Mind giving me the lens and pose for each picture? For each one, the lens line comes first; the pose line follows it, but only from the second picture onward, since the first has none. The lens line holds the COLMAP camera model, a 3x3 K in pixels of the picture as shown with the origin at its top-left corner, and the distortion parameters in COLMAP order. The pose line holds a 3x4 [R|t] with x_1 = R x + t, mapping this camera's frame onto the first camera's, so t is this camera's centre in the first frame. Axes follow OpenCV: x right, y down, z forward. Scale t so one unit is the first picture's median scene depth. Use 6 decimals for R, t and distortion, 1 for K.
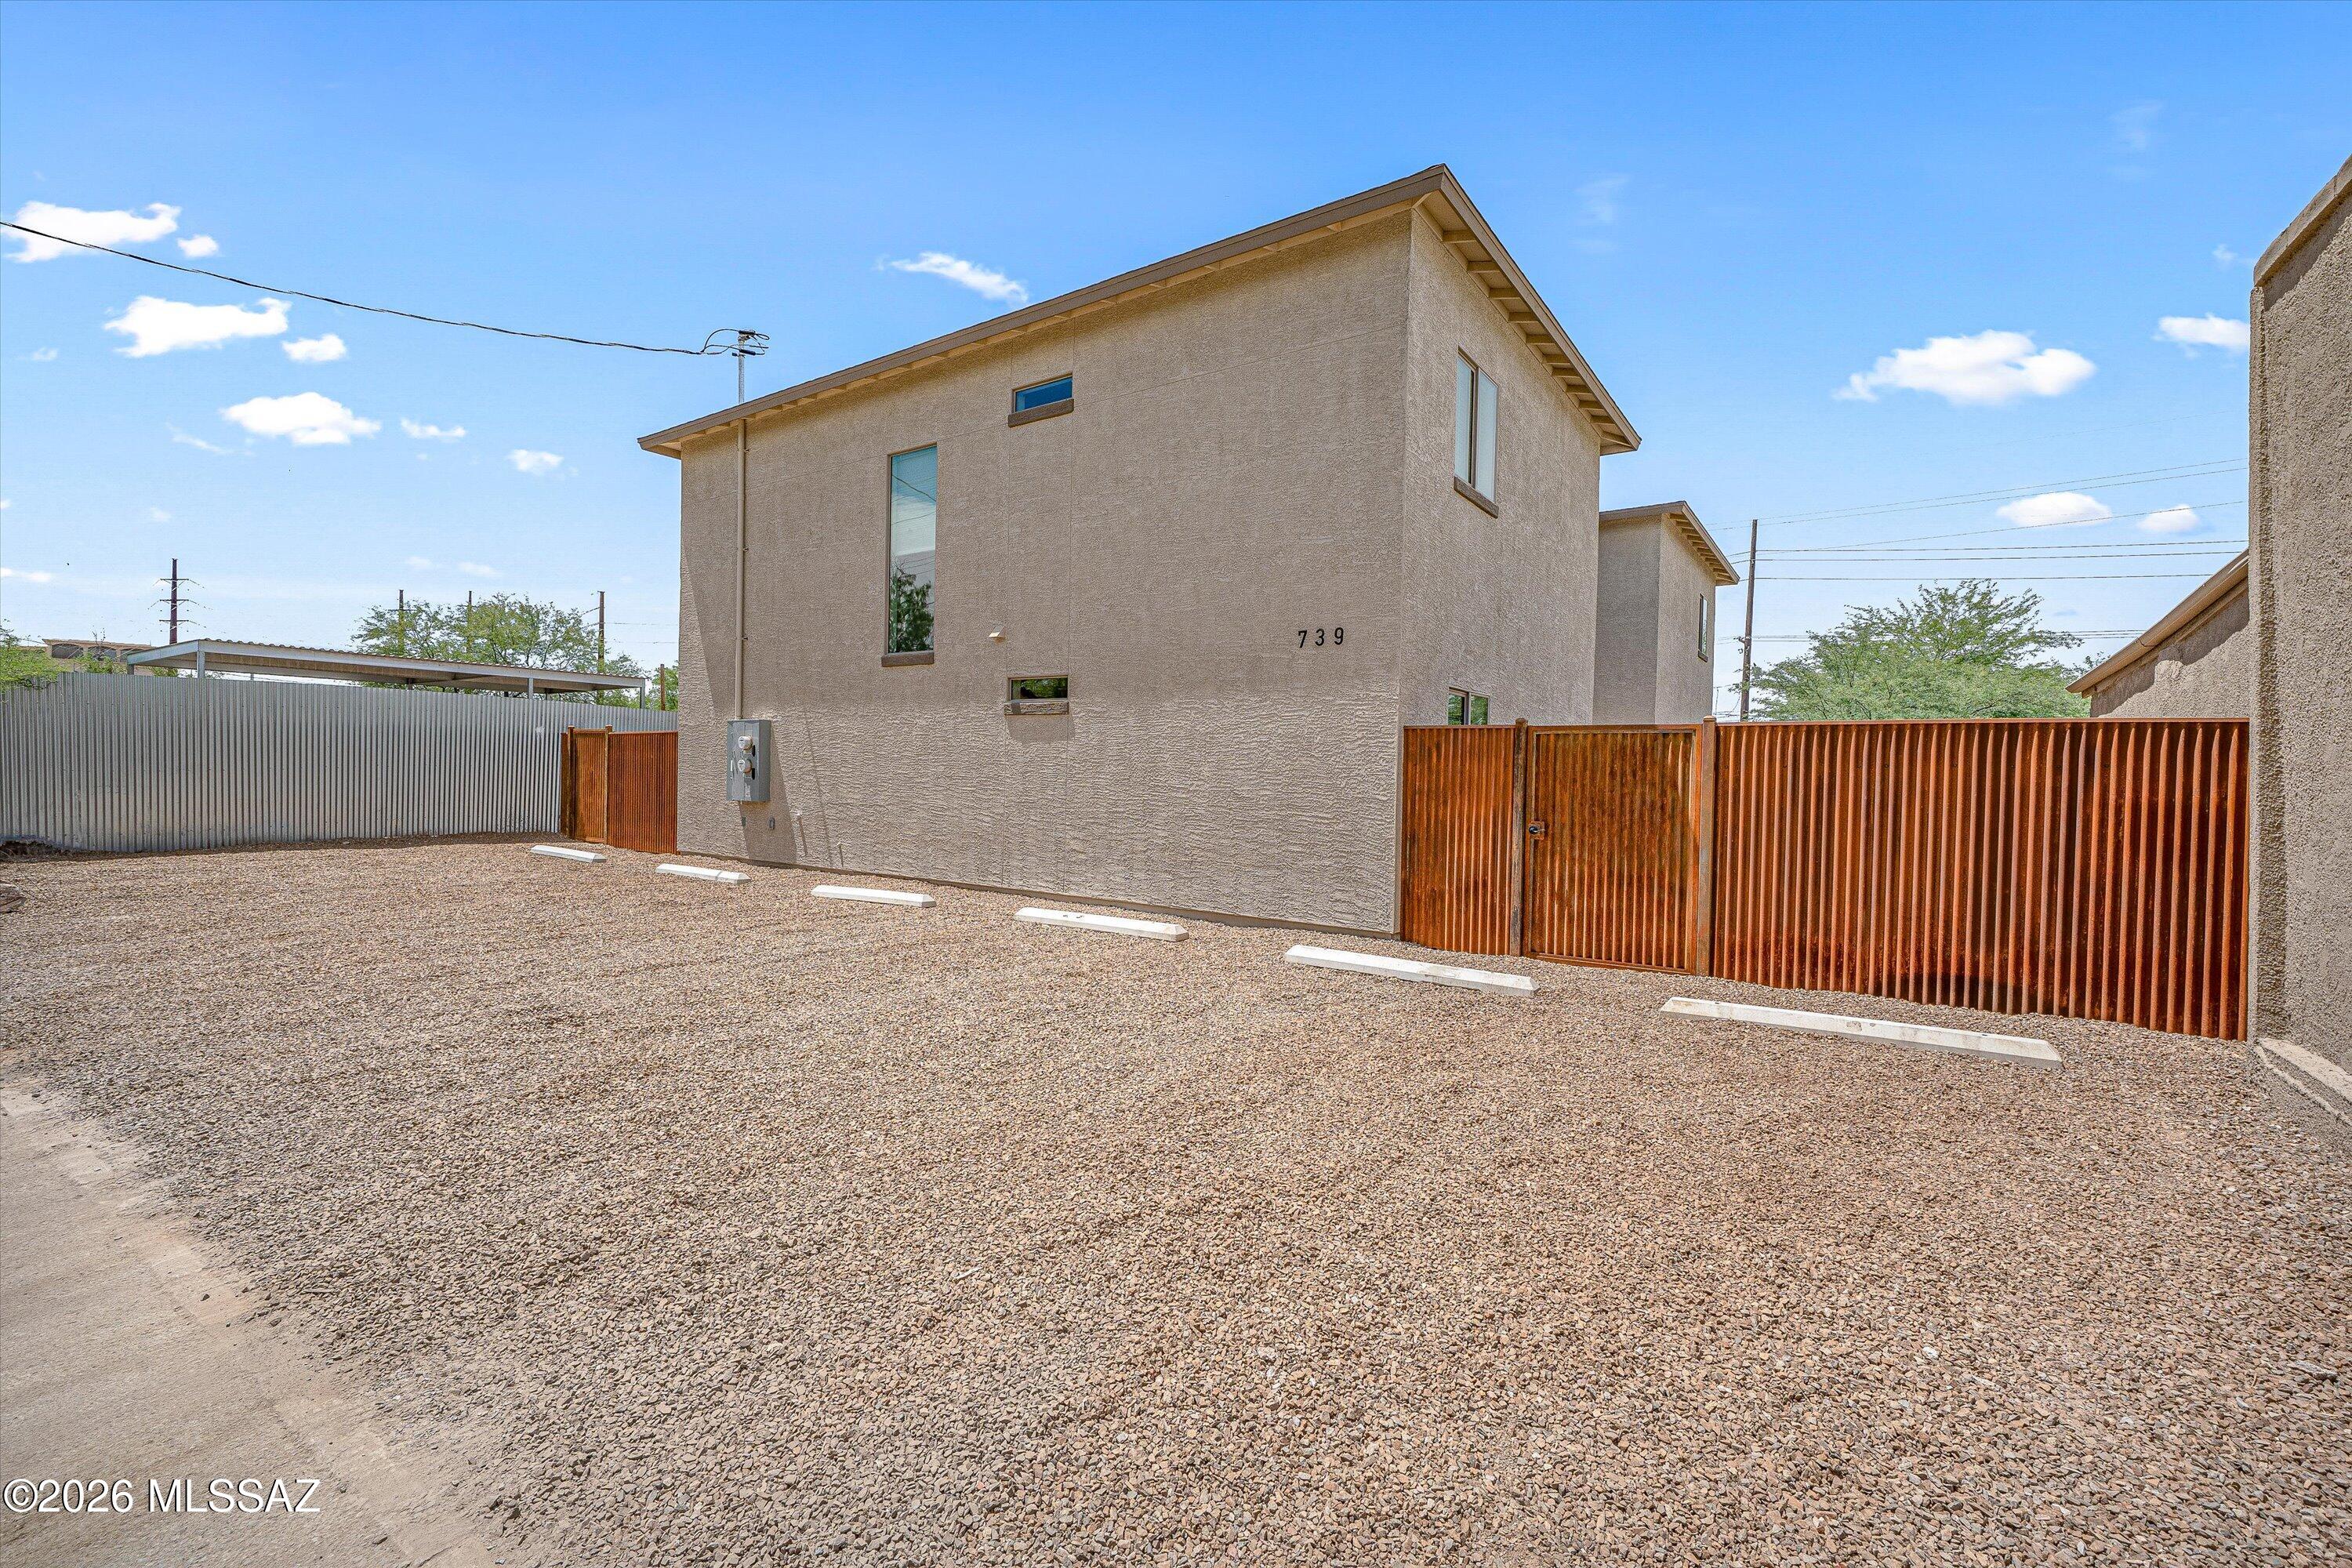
lens RADIAL K [[1027.1, 0, 1173.4], [0, 1027.1, 788.7], [0, 0, 1]] dist [-0.000032, 0.000313]
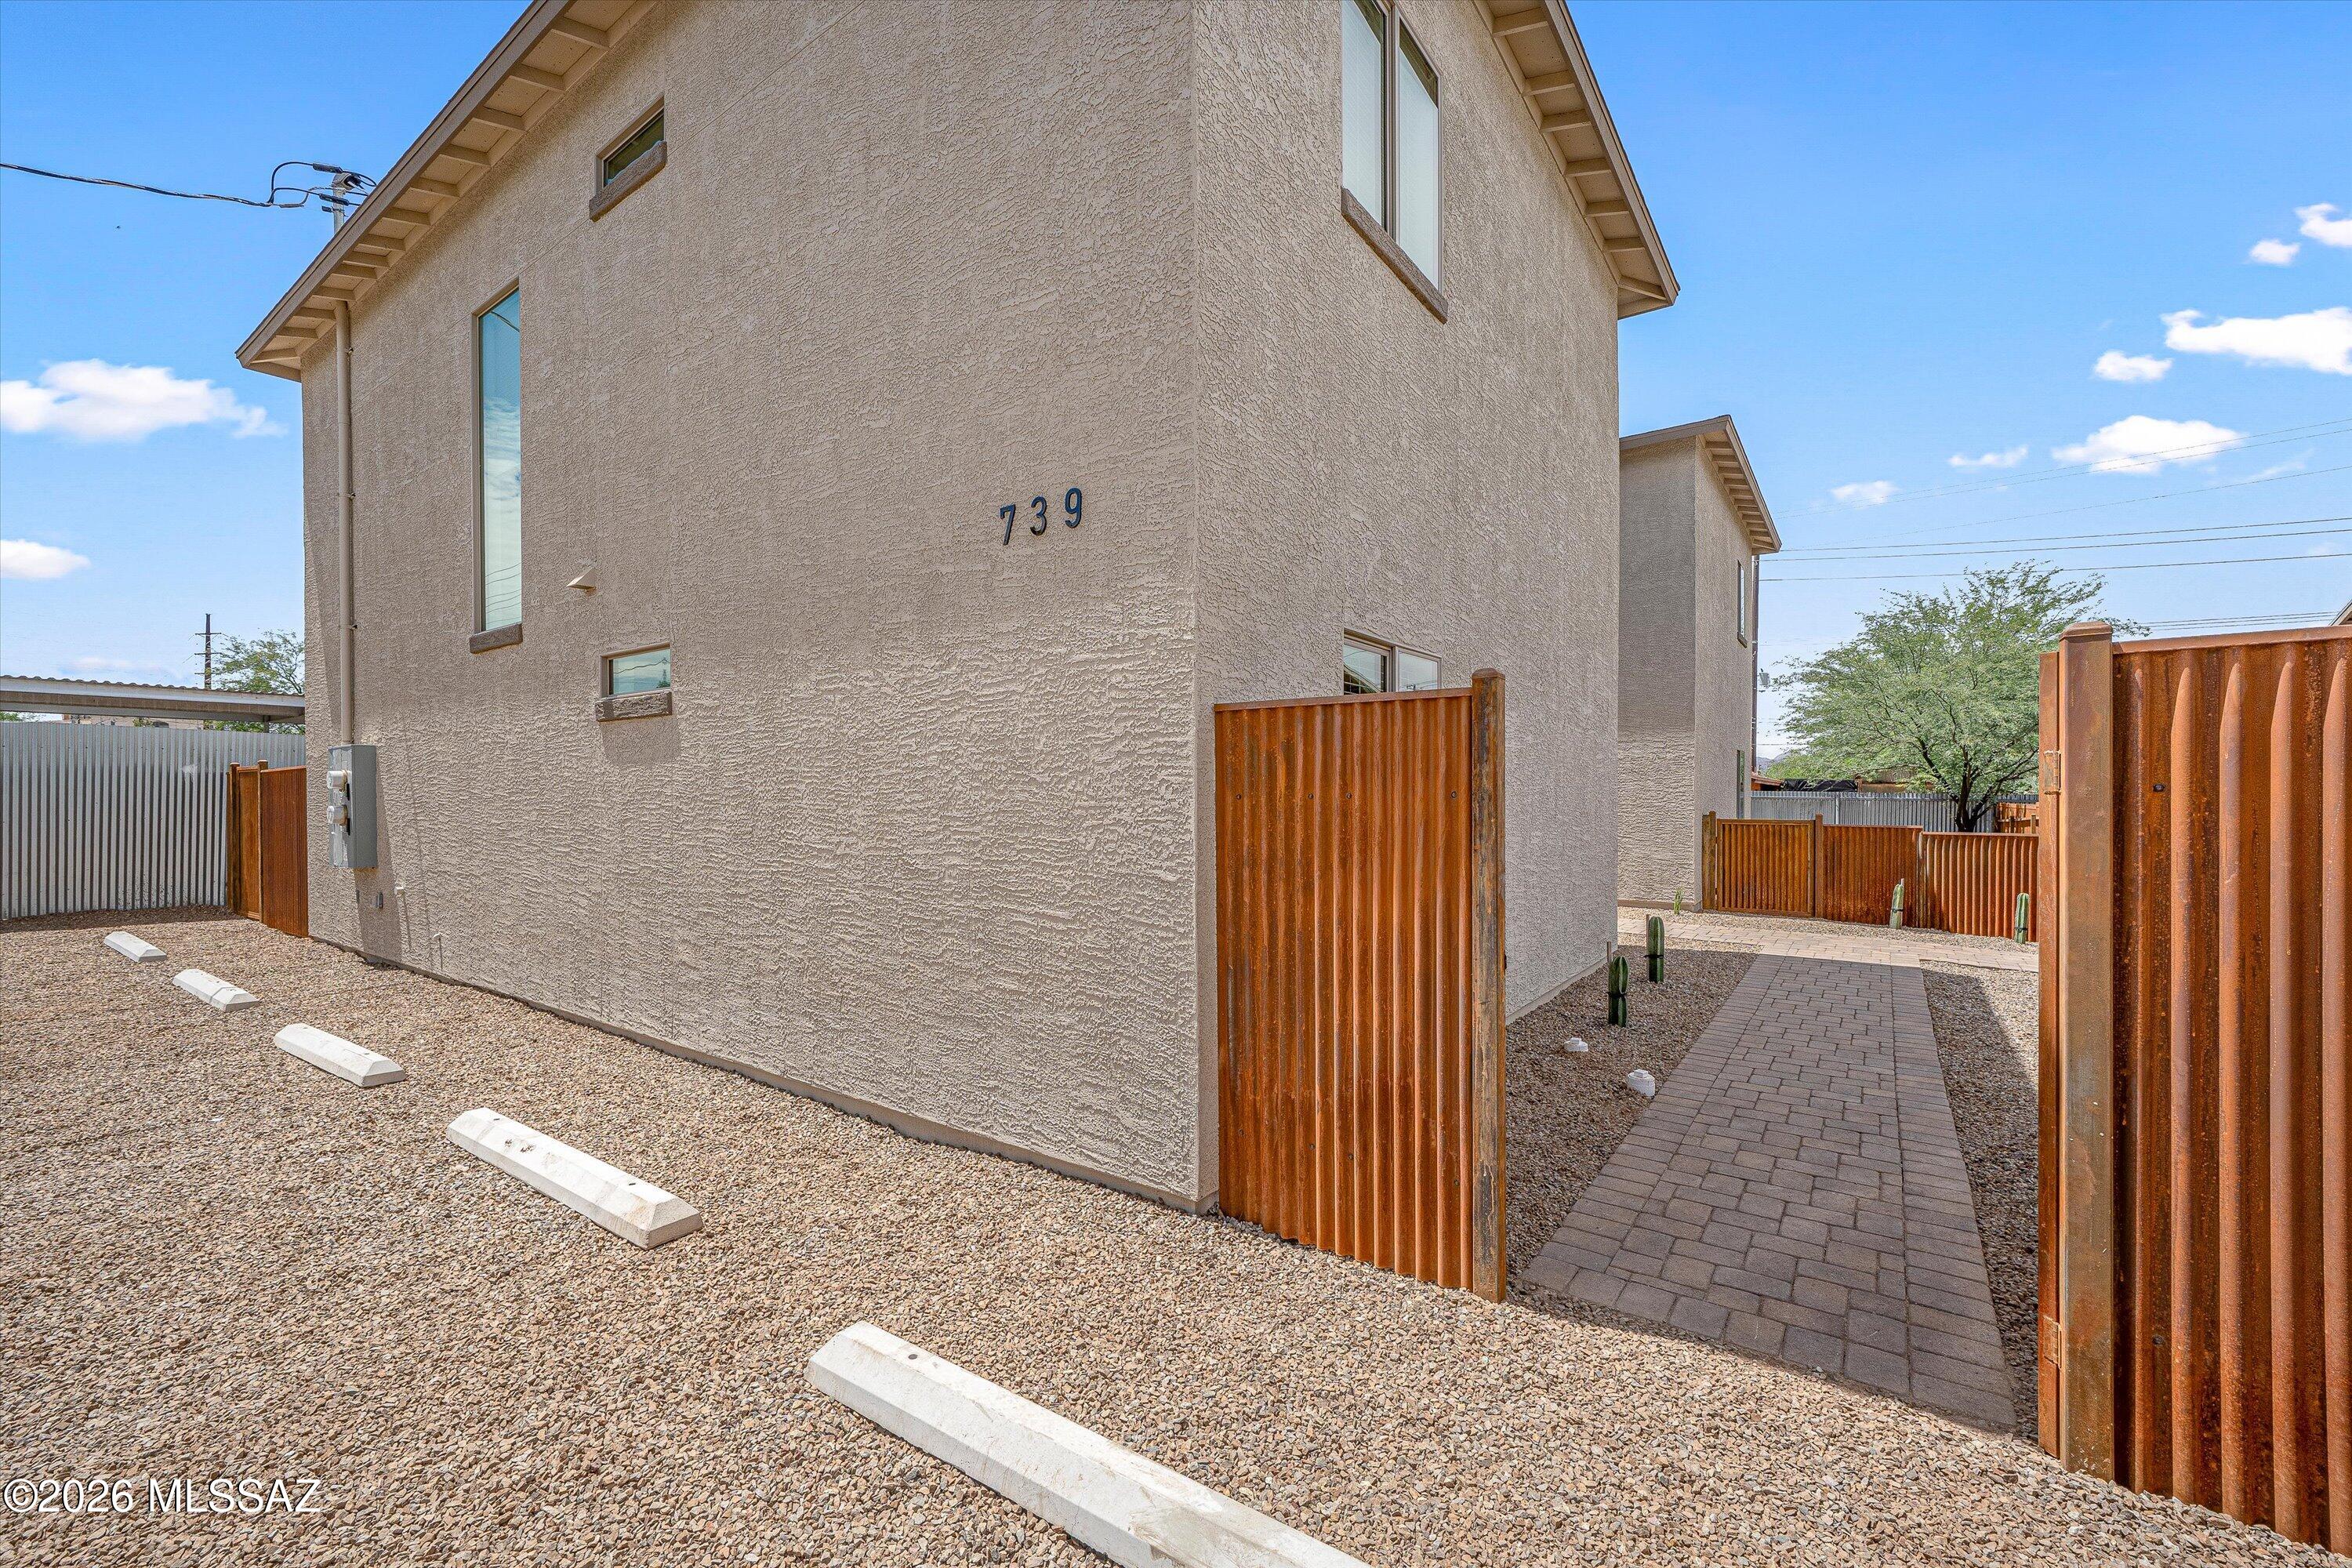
lens RADIAL K [[983.3, 0, 1168.3], [0, 983.3, 803.4], [0, 0, 1]] dist [-0.008708, 0.000070]
pose [[0.999538, -0.023657, -0.019098, 0.180049], [0.023482, 0.999681, -0.009292, -0.014627], [0.019312, 0.008840, 0.999774, 0.504549]]
